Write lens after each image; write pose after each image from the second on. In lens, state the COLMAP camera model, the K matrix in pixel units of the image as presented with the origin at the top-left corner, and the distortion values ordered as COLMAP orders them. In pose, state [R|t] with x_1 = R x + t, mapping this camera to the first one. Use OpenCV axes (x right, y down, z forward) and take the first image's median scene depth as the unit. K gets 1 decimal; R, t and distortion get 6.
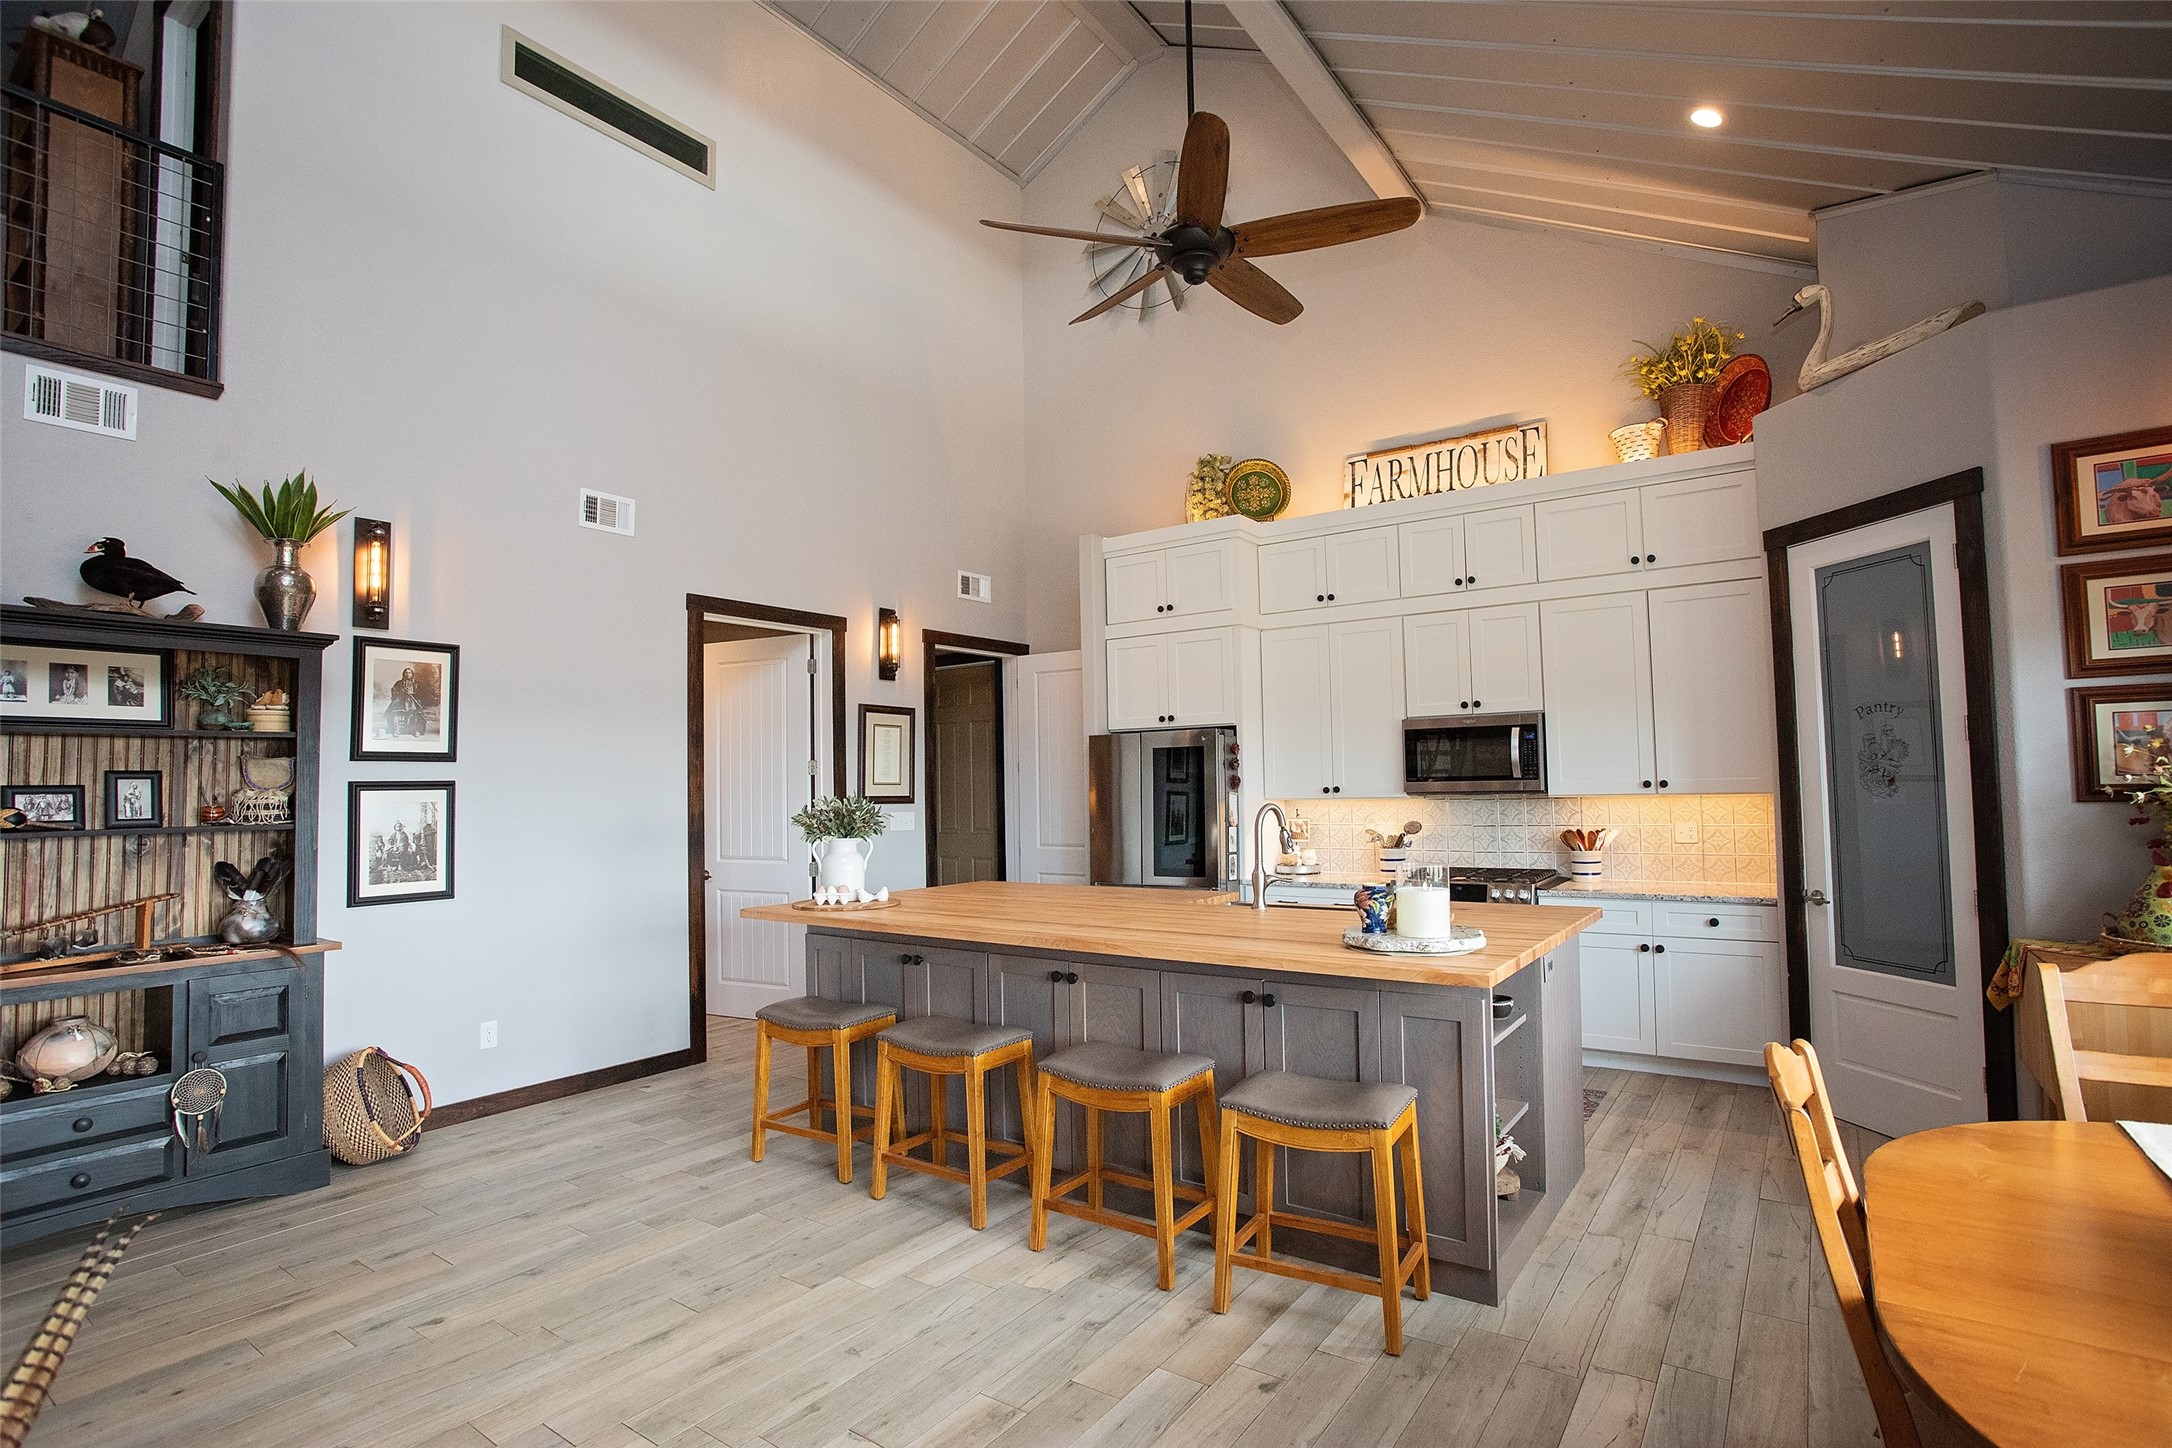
lens RADIAL K [[1068.5, 0, 1079.4], [0, 1068.5, 731.0], [0, 0, 1]] dist [-0.054206, 0.020799]
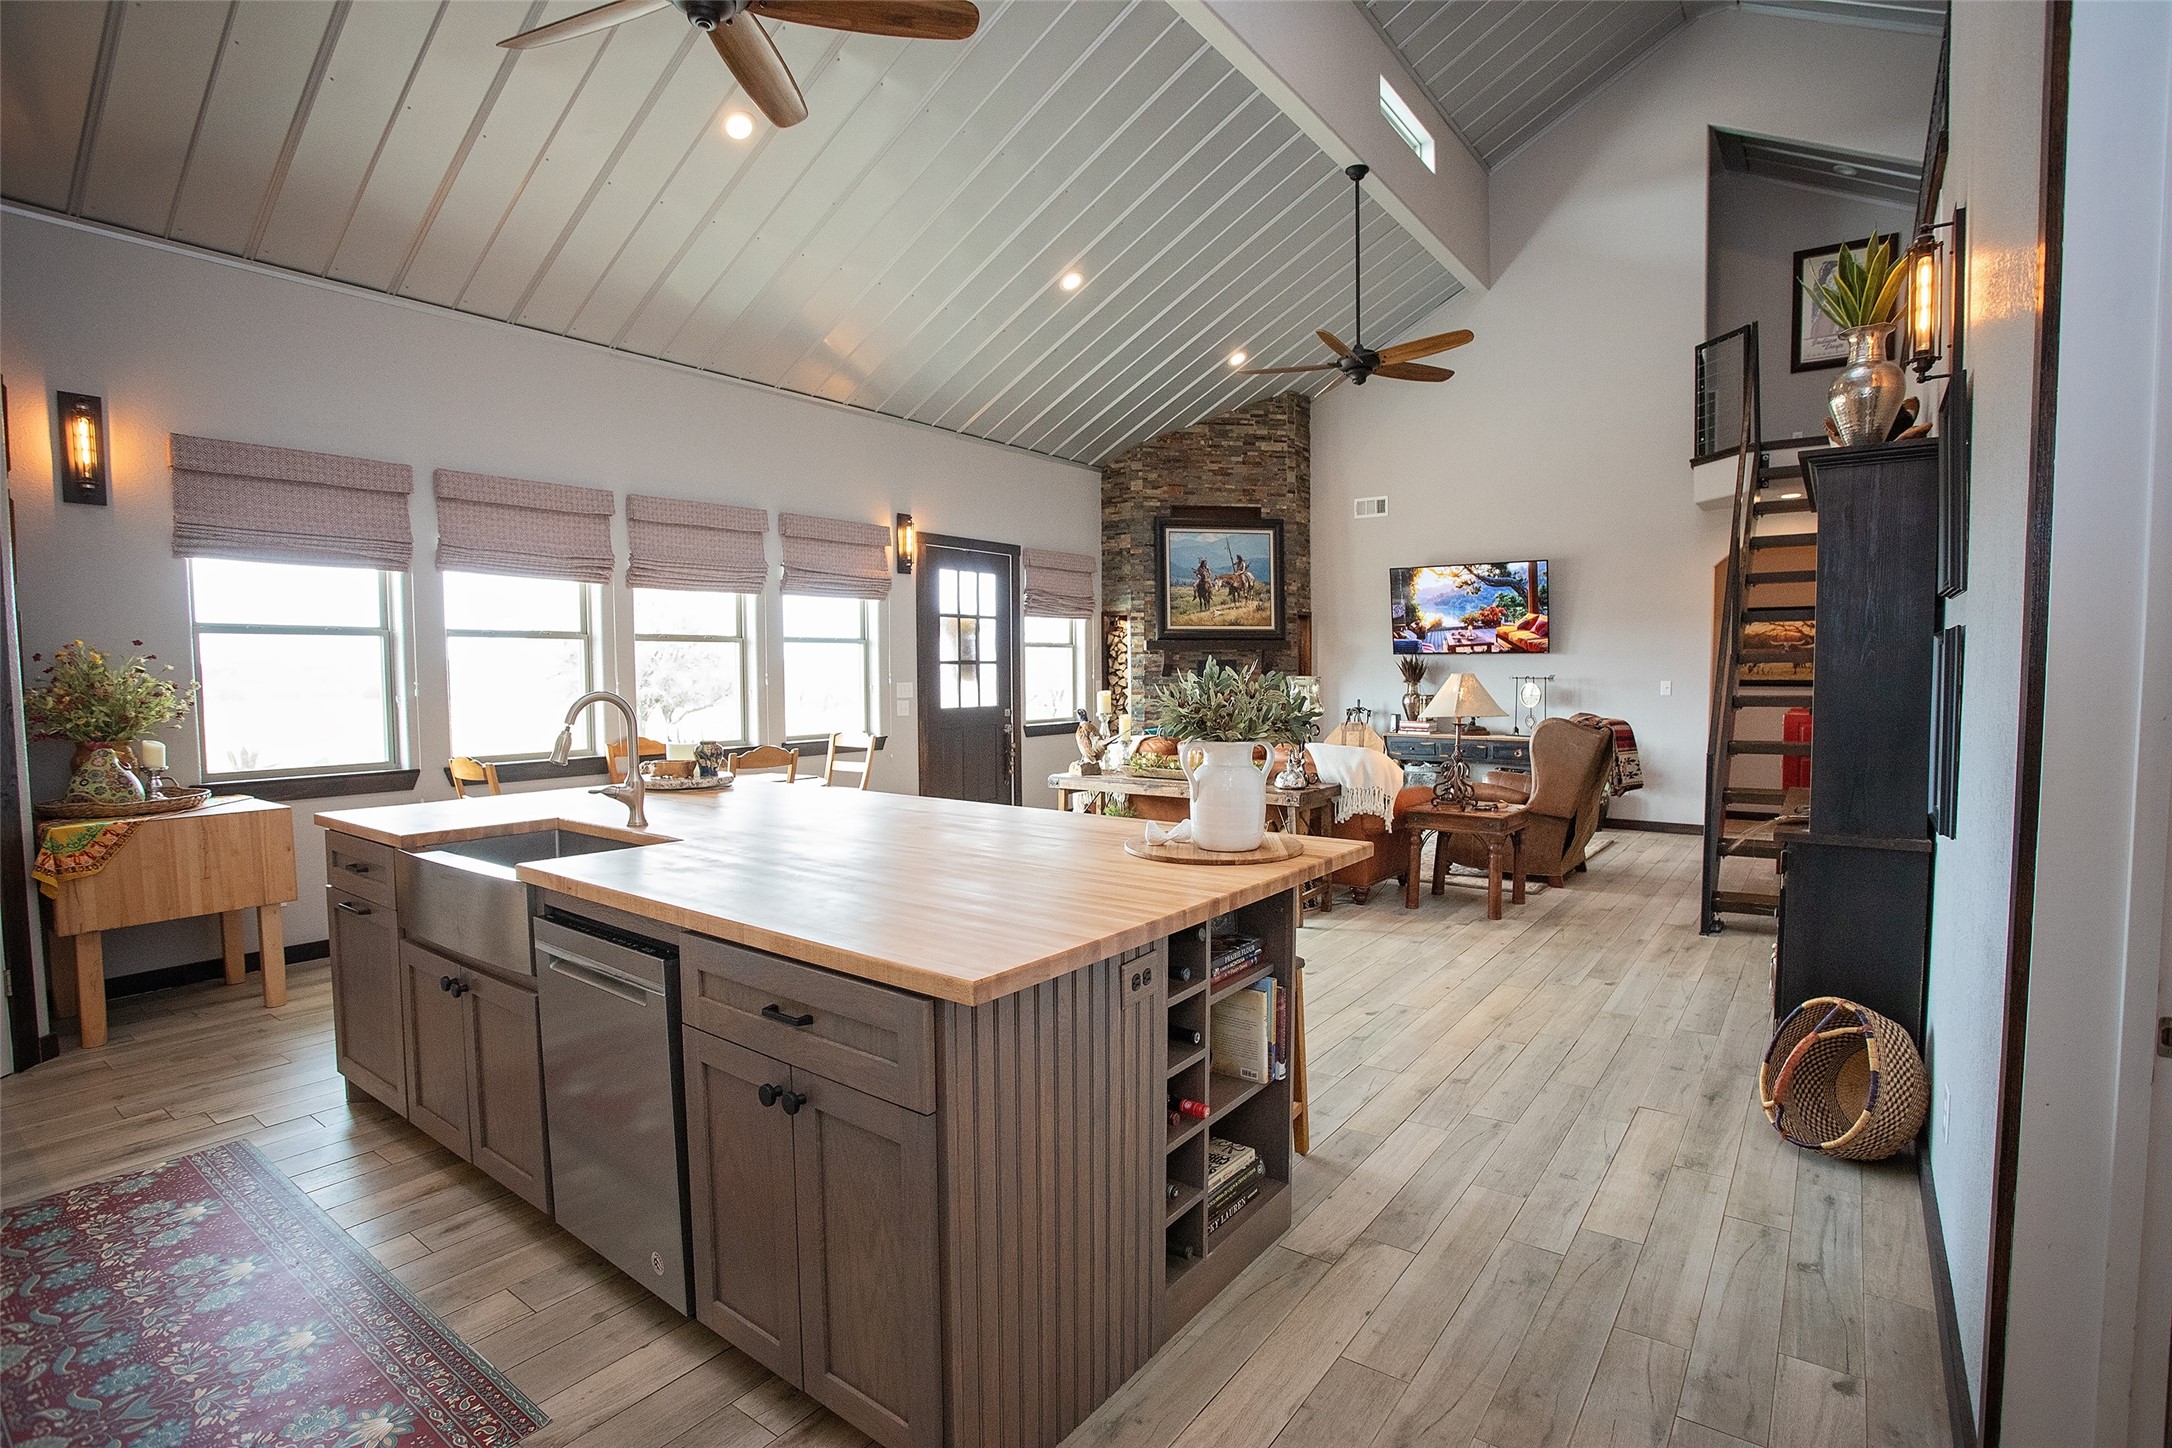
lens RADIAL K [[1068.5, 0, 1085.7], [0, 1068.5, 730.1], [0, 0, 1]] dist [-0.054206, 0.020799]
pose [[-0.999569, 0.024721, 0.015810, -0.164551], [0.024833, 0.999668, 0.006921, 0.094634], [-0.015633, 0.007310, -0.999851, 1.698203]]
